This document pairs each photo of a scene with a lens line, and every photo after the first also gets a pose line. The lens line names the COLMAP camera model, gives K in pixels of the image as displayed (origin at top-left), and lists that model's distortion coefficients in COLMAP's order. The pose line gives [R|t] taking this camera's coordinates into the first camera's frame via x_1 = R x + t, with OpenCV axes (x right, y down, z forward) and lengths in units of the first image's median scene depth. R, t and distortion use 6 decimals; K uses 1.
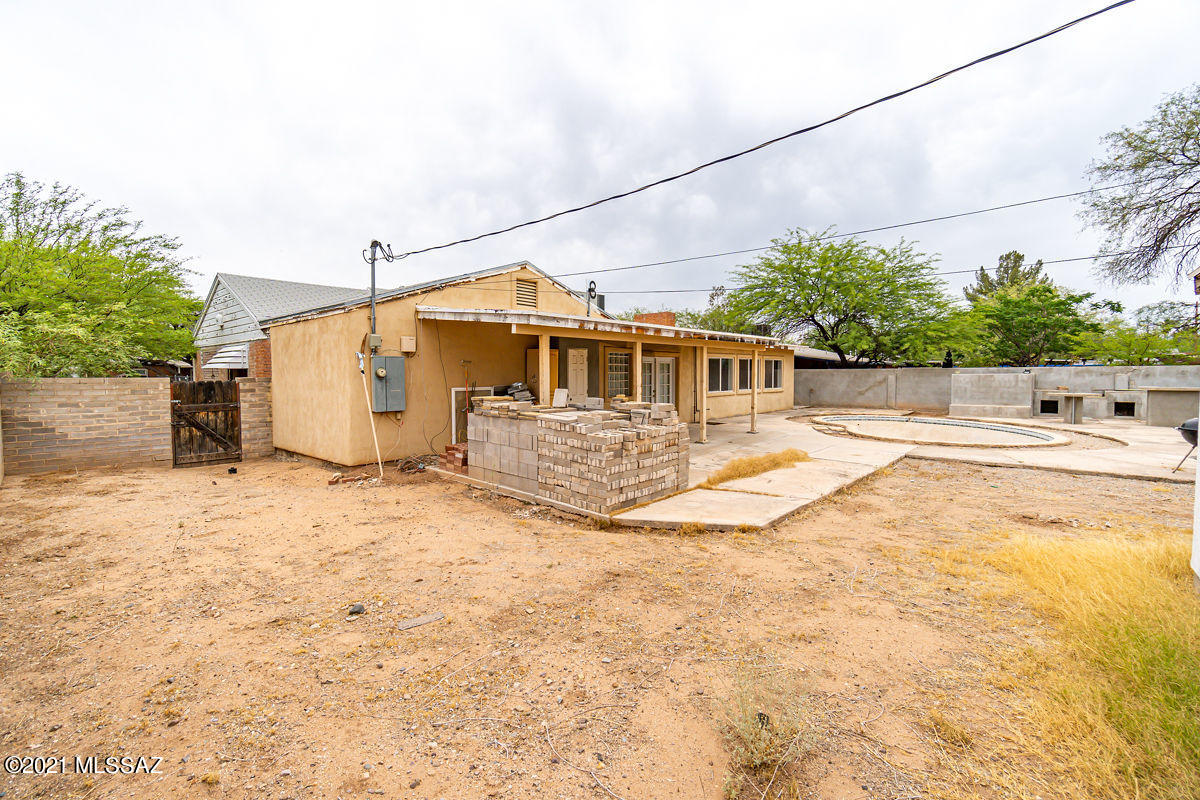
lens RADIAL K [[518.8, 0, 587.6], [0, 518.8, 395.5], [0, 0, 1]] dist [-0.009450, 0.002503]
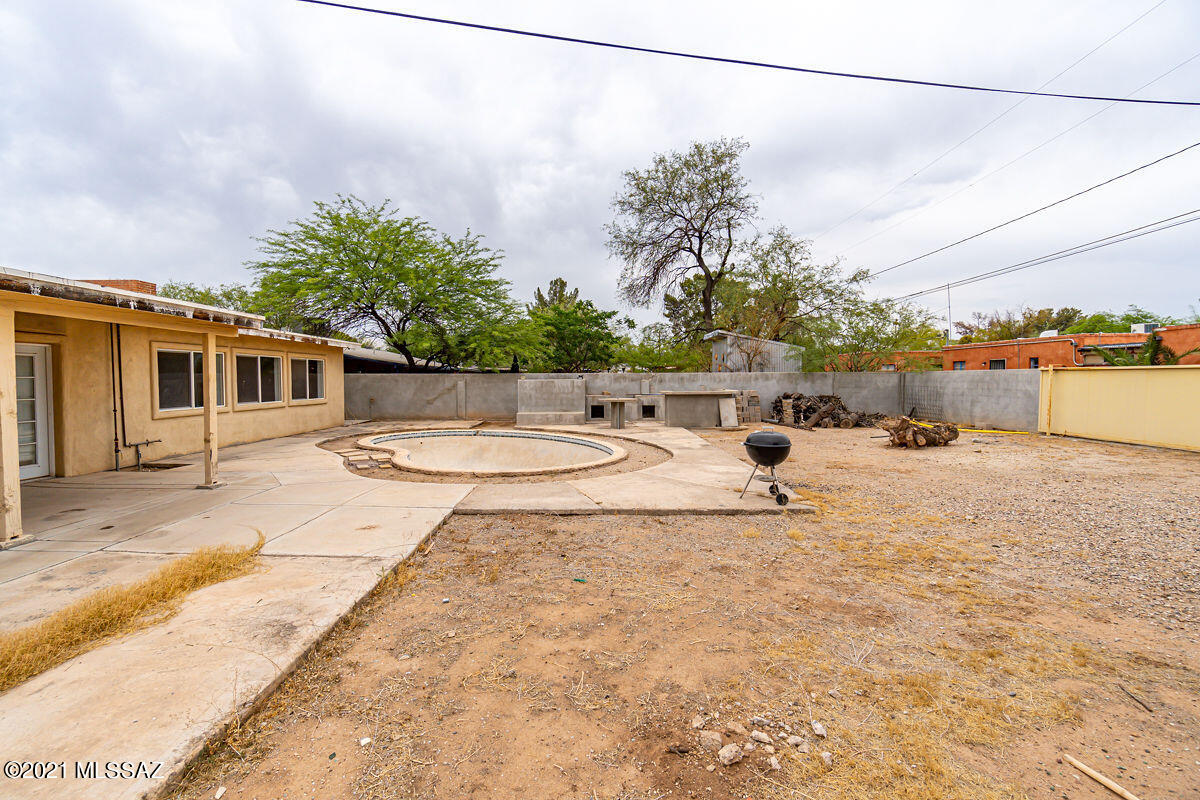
lens RADIAL K [[518.8, 0, 584.2], [0, 518.8, 391.1], [0, 0, 1]] dist [-0.009450, 0.002503]
pose [[0.740273, -0.011661, 0.672205, 0.173349], [0.026808, 0.999566, -0.012183, -0.006888], [-0.671772, 0.027039, 0.740265, 0.239949]]
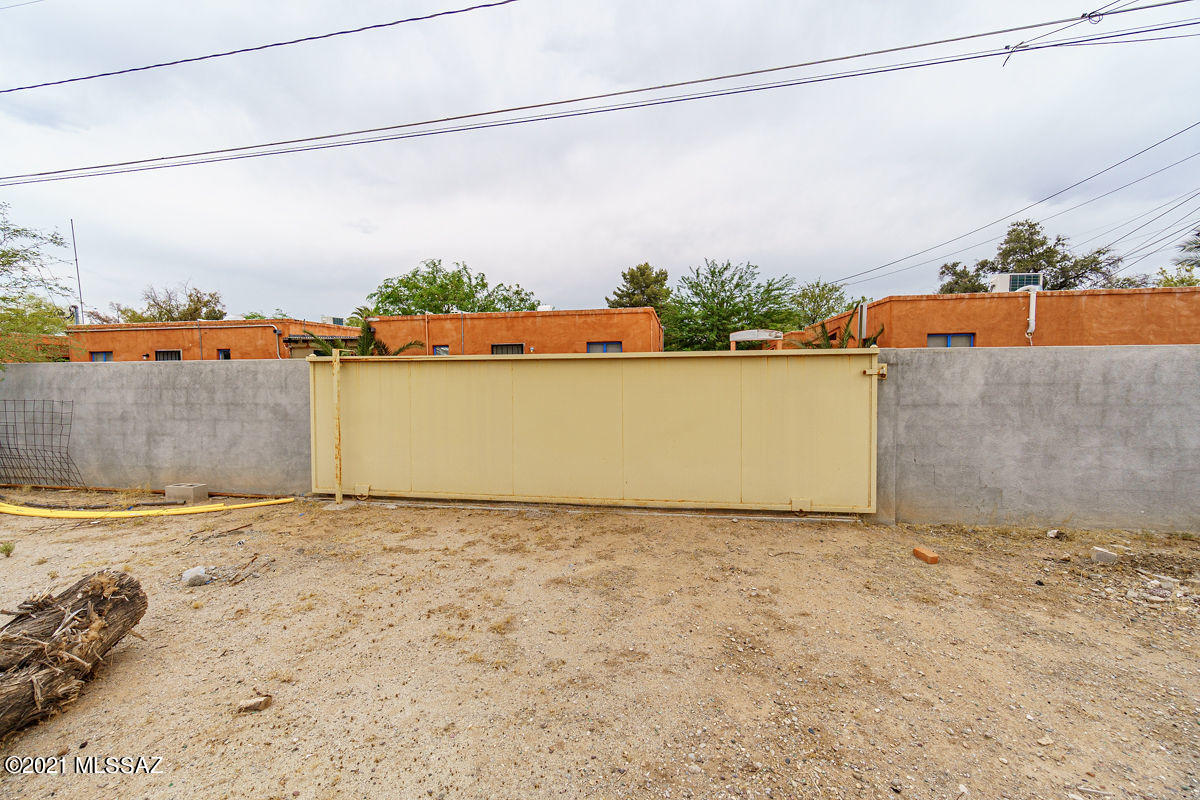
lens RADIAL K [[518.8, 0, 594.0], [0, 518.8, 395.0], [0, 0, 1]] dist [-0.009450, 0.002503]
pose [[-0.533728, -0.020738, 0.845402, 0.713613], [0.049089, 0.997254, 0.055455, -0.014595], [-0.844230, 0.071098, -0.531245, 0.361044]]
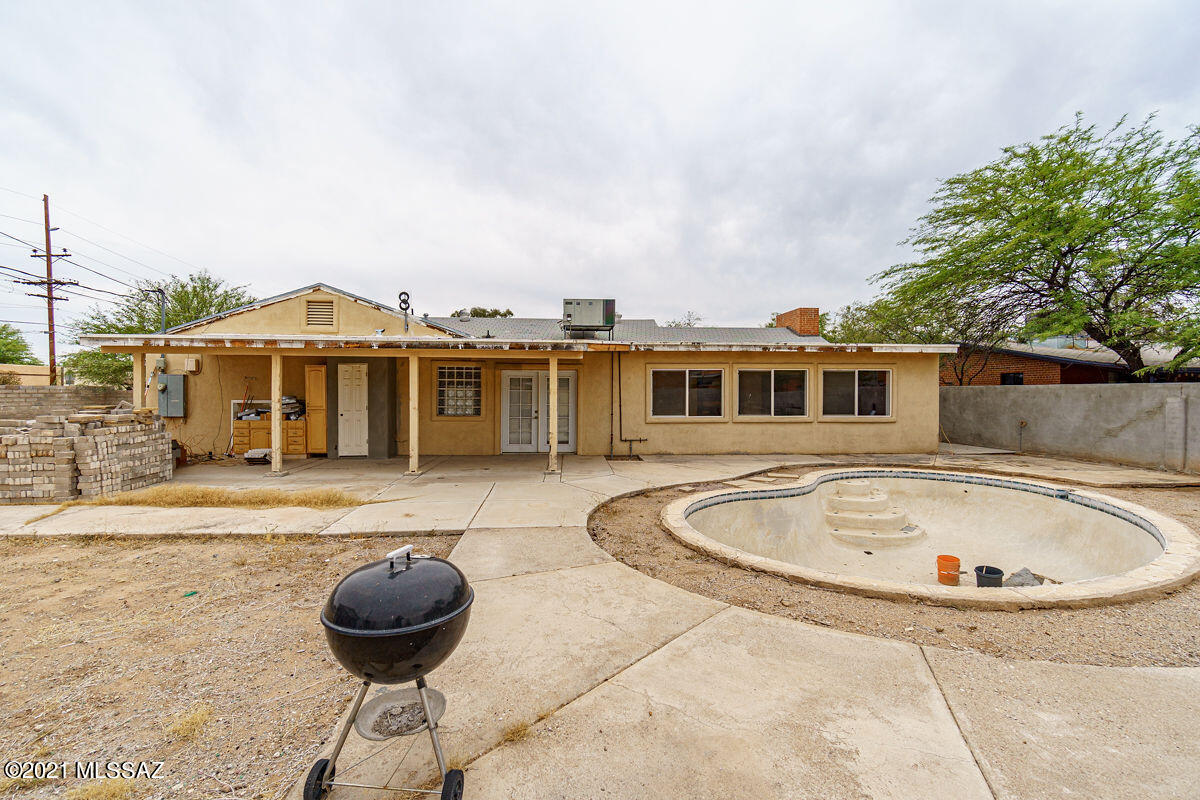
lens RADIAL K [[518.8, 0, 590.2], [0, 518.8, 397.6], [0, 0, 1]] dist [-0.009450, 0.002503]
pose [[0.723124, 0.013428, -0.690588, 0.602988], [-0.035266, 0.999225, -0.017499, -0.014767], [0.689818, 0.037009, 0.723037, 0.365500]]
